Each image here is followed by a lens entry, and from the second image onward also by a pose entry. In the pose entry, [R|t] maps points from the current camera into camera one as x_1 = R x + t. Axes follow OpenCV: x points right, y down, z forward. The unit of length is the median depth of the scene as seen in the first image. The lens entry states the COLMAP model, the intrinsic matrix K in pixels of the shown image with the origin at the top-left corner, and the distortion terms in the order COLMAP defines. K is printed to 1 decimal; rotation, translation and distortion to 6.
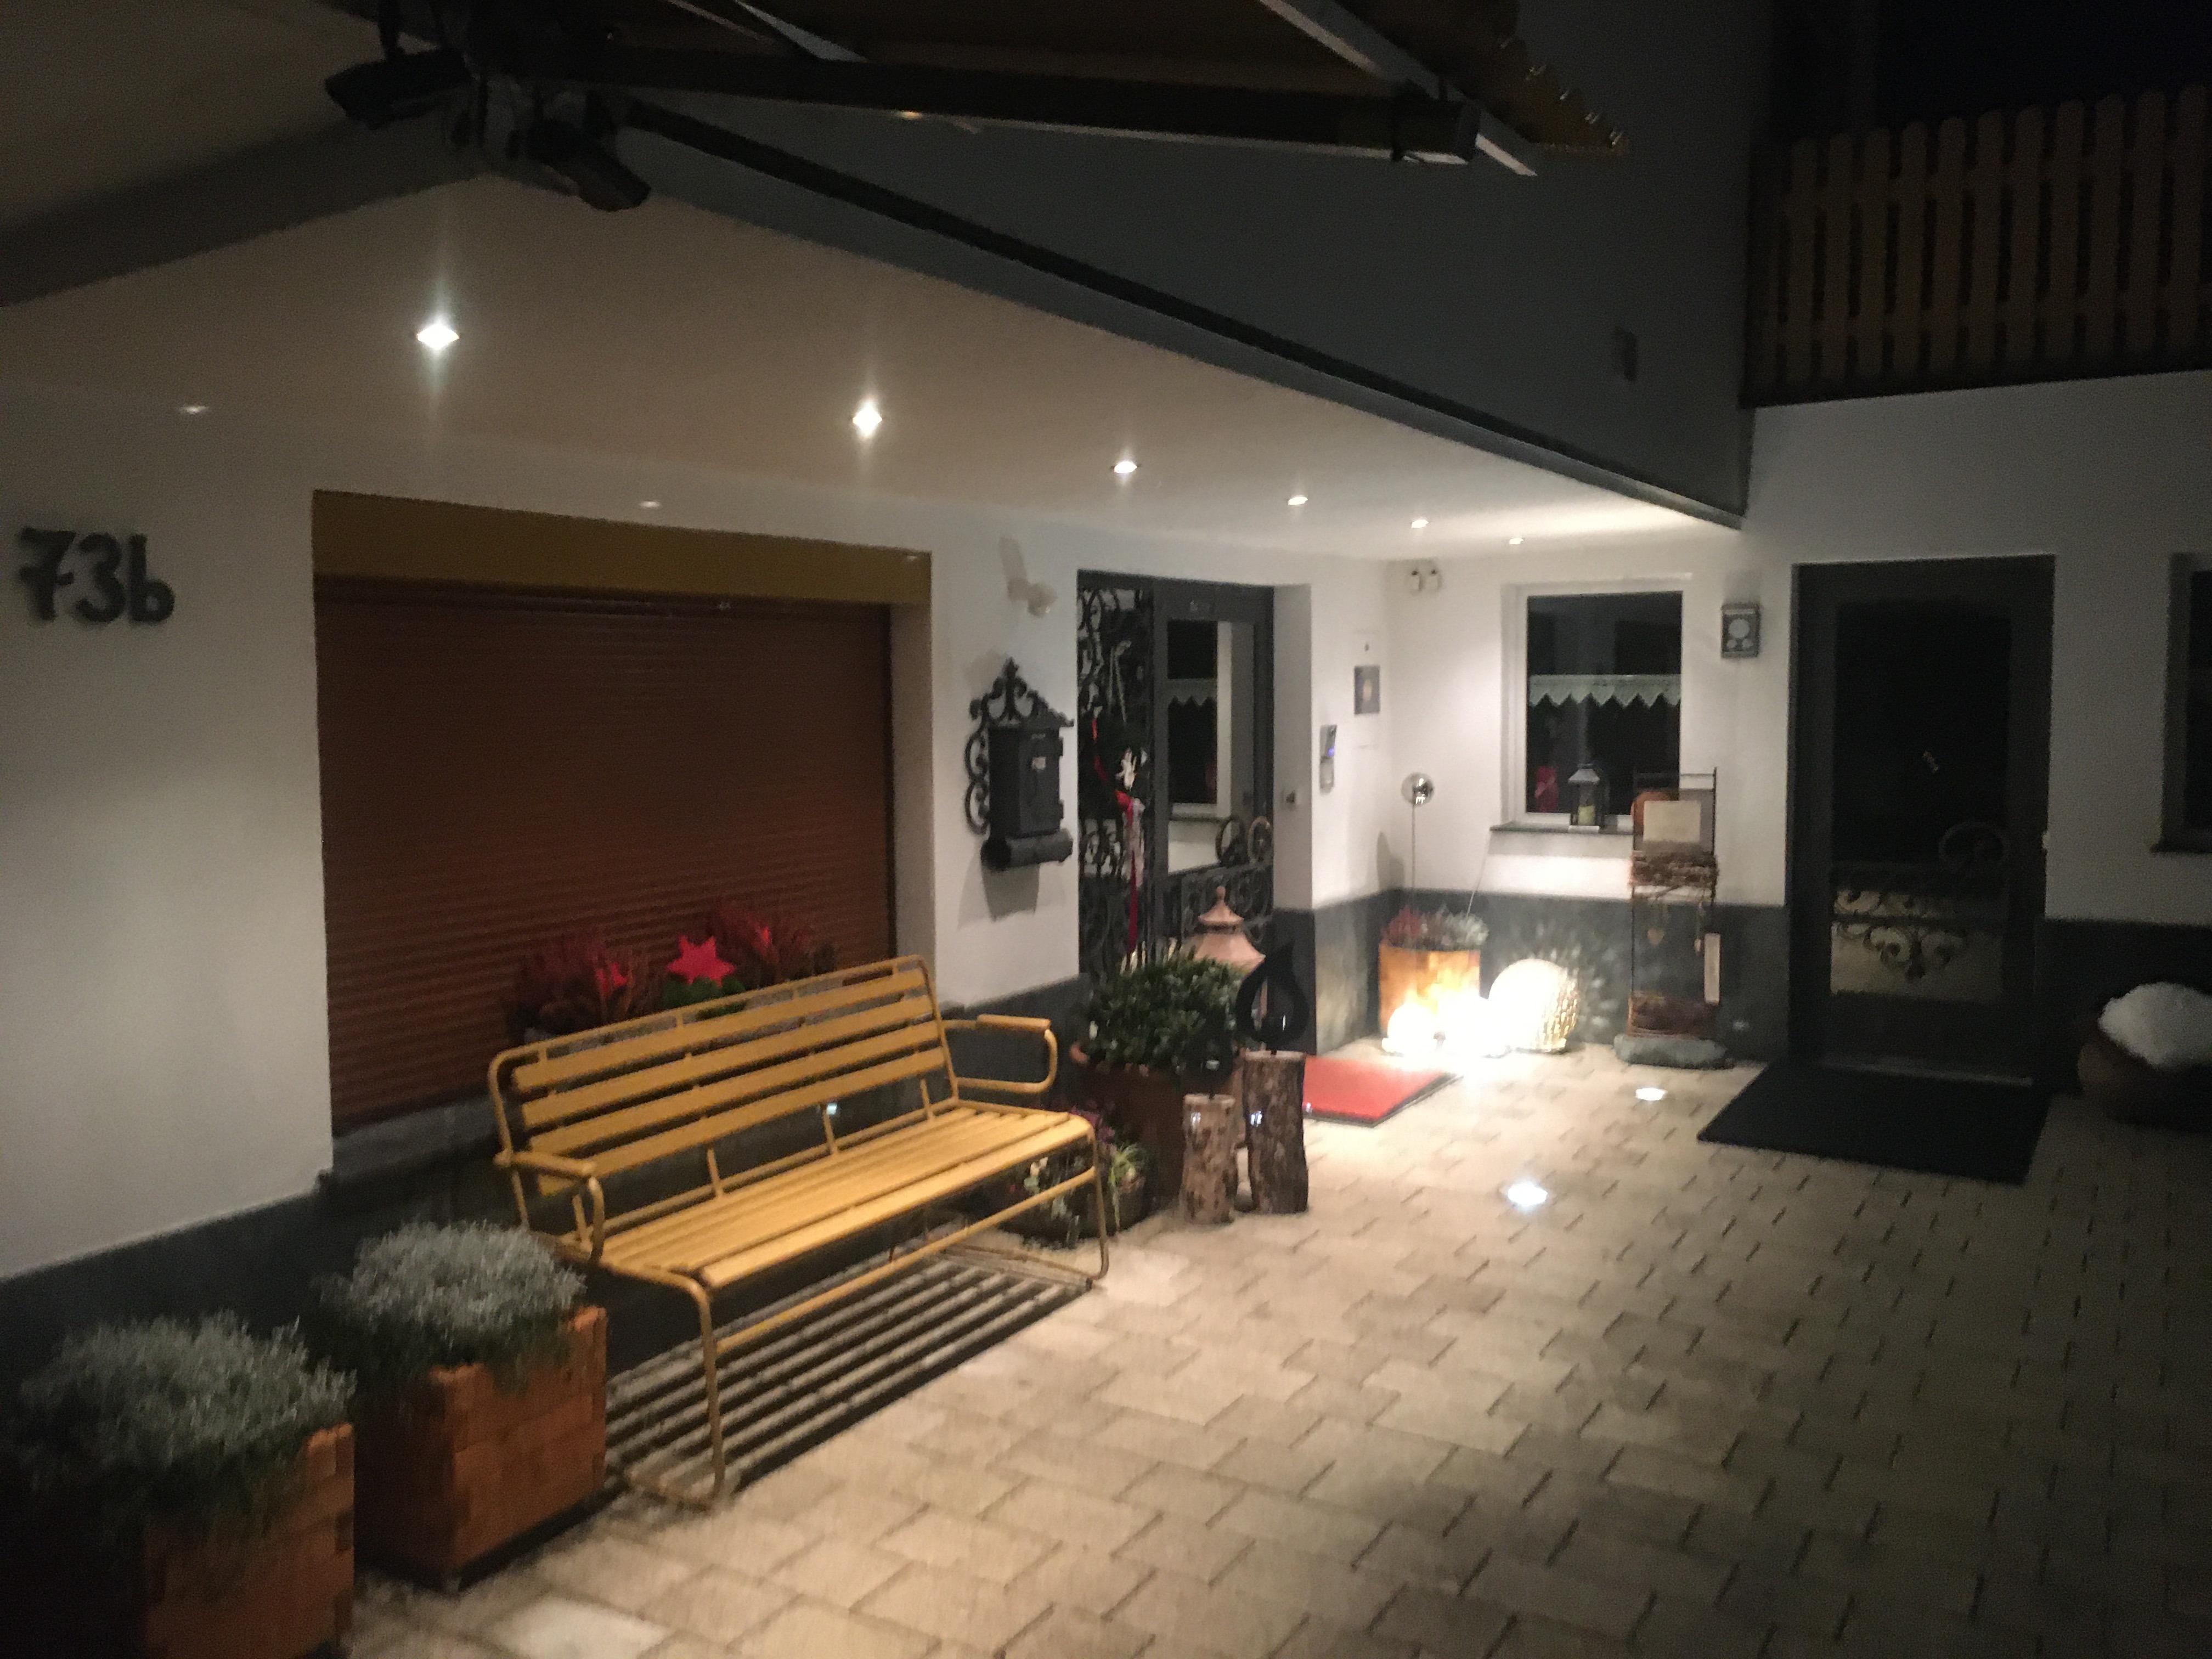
lens RADIAL K [[1887.6, 0, 1106.0], [0, 1887.6, 829.5], [0, 0, 1]] dist [-0.002220, 0.000340]
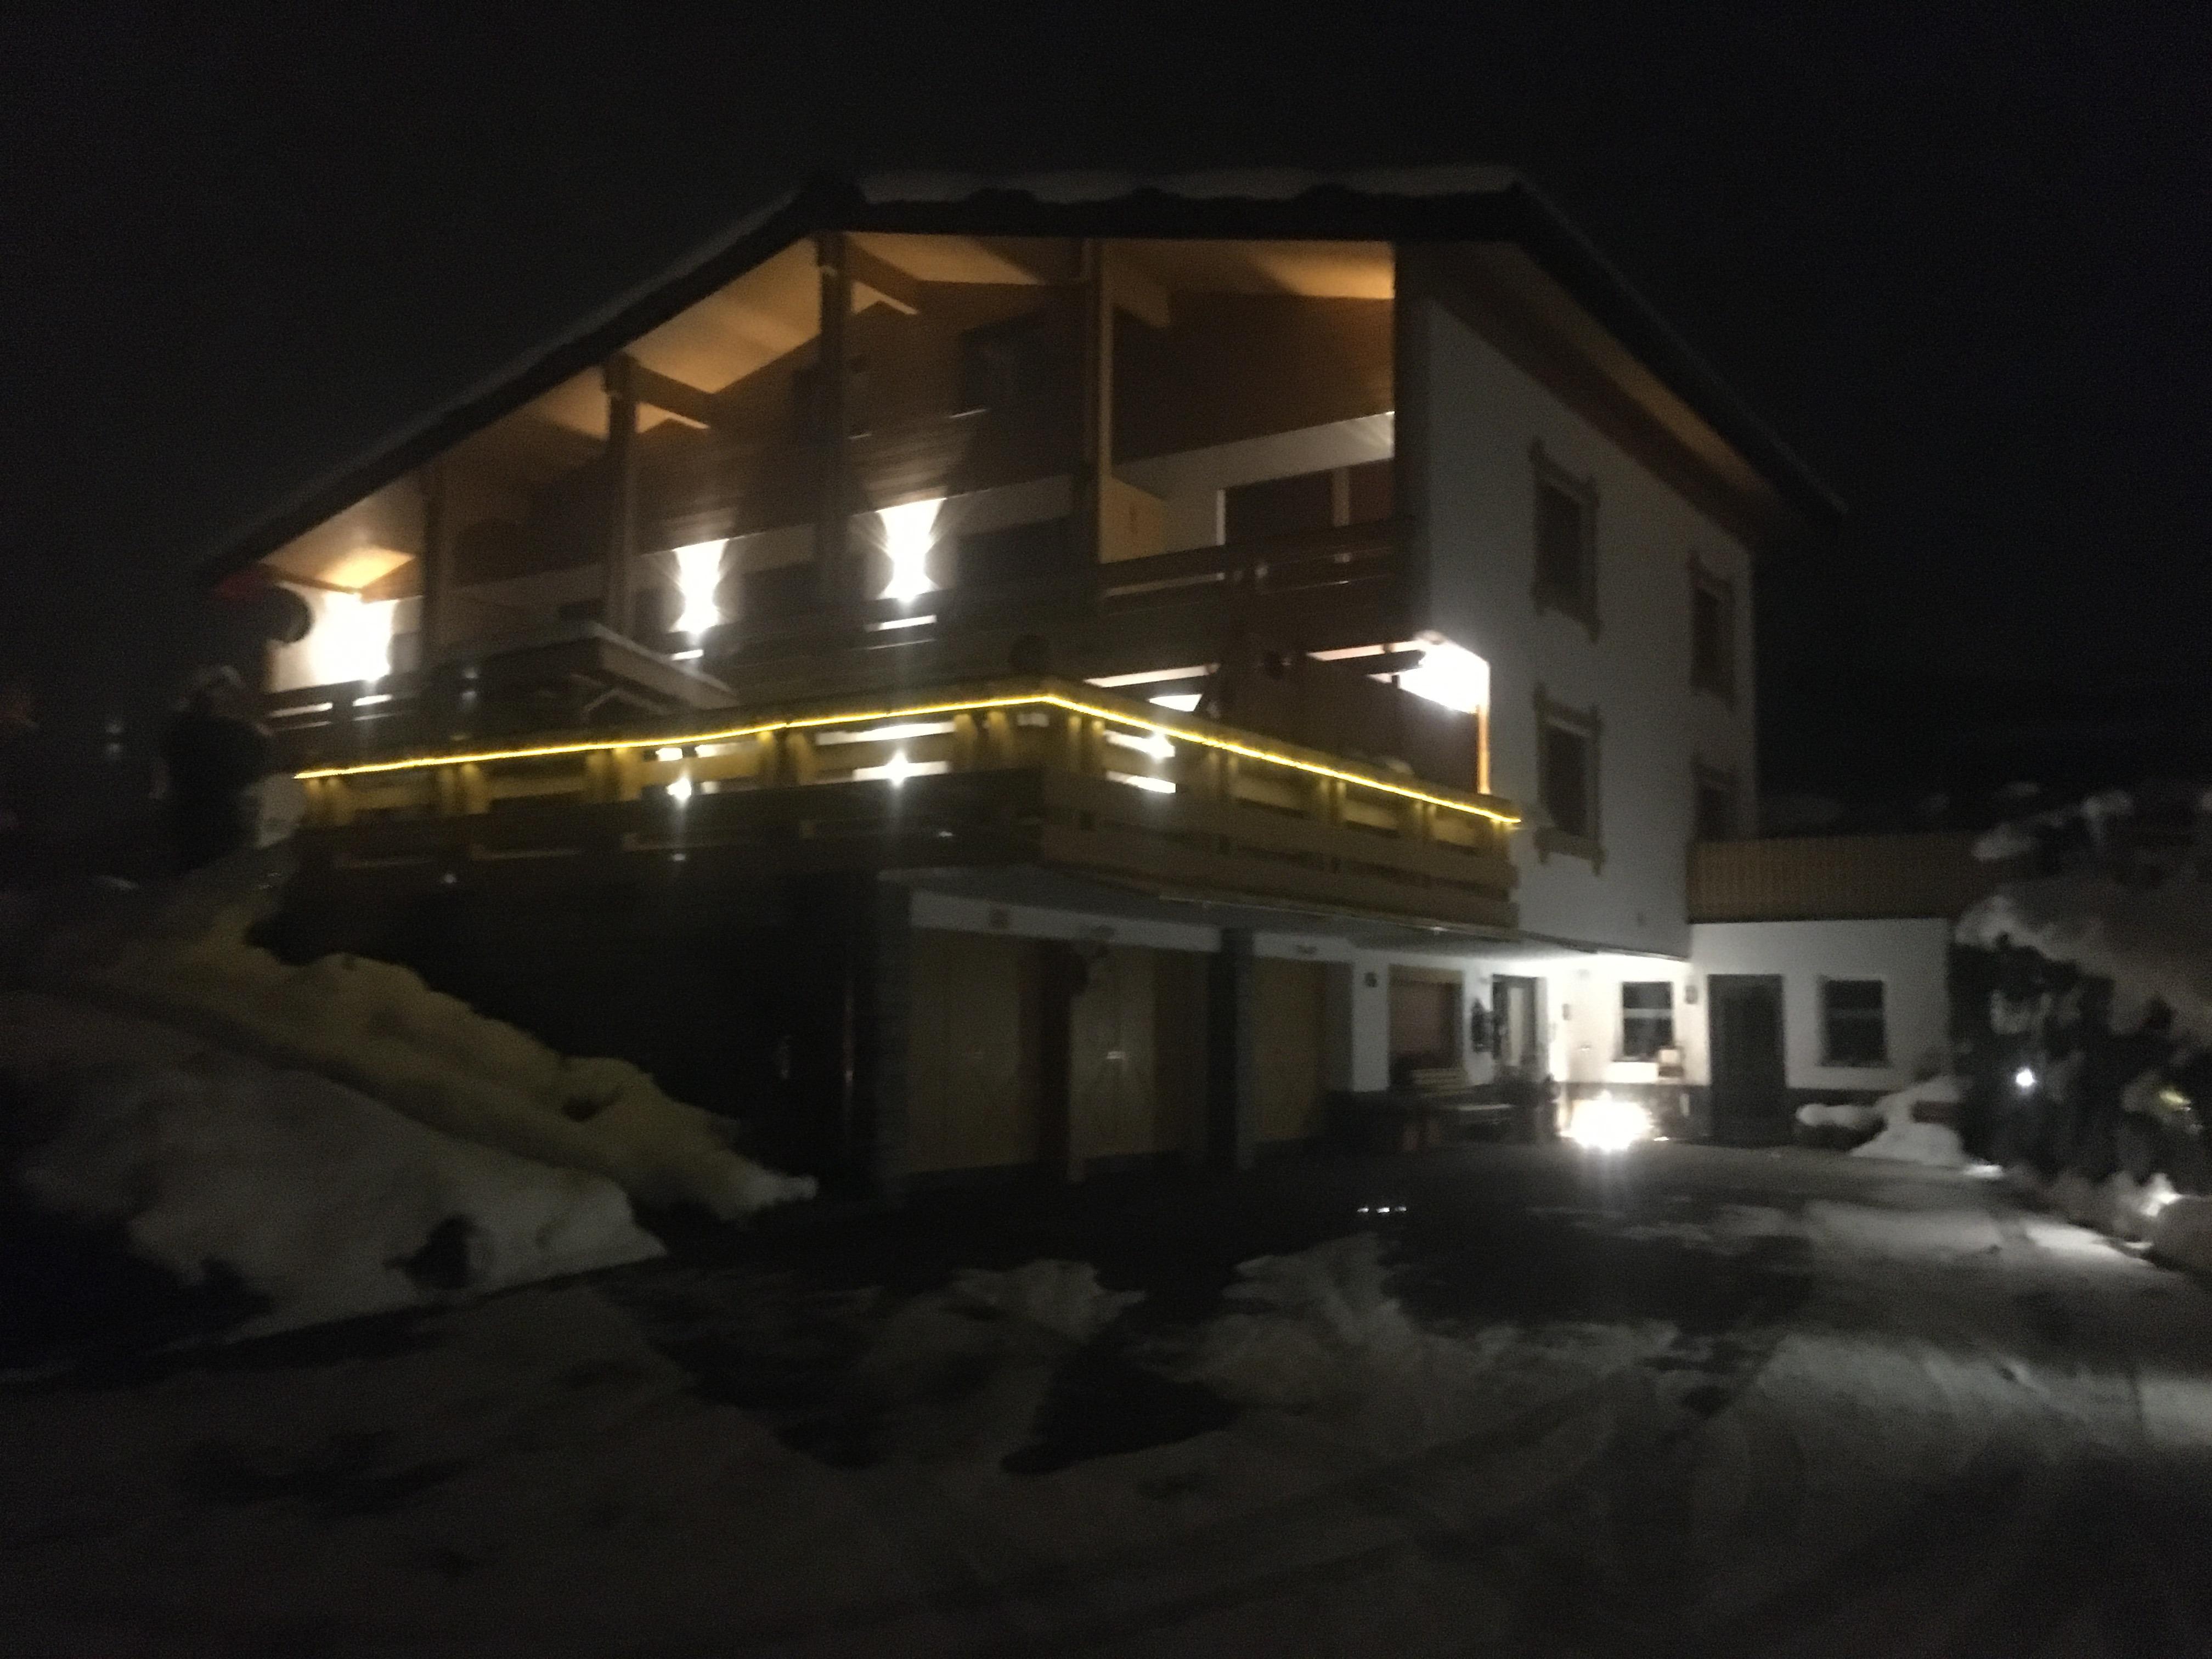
lens RADIAL K [[1850.1, 0, 1106.0], [0, 1850.1, 829.5], [0, 0, 1]] dist [0.073498, 0.000621]
pose [[0.994598, 0.011149, -0.103204, -0.306239], [-0.029761, 0.983104, -0.180613, 0.208905], [0.099447, 0.182709, 0.978125, -2.141113]]
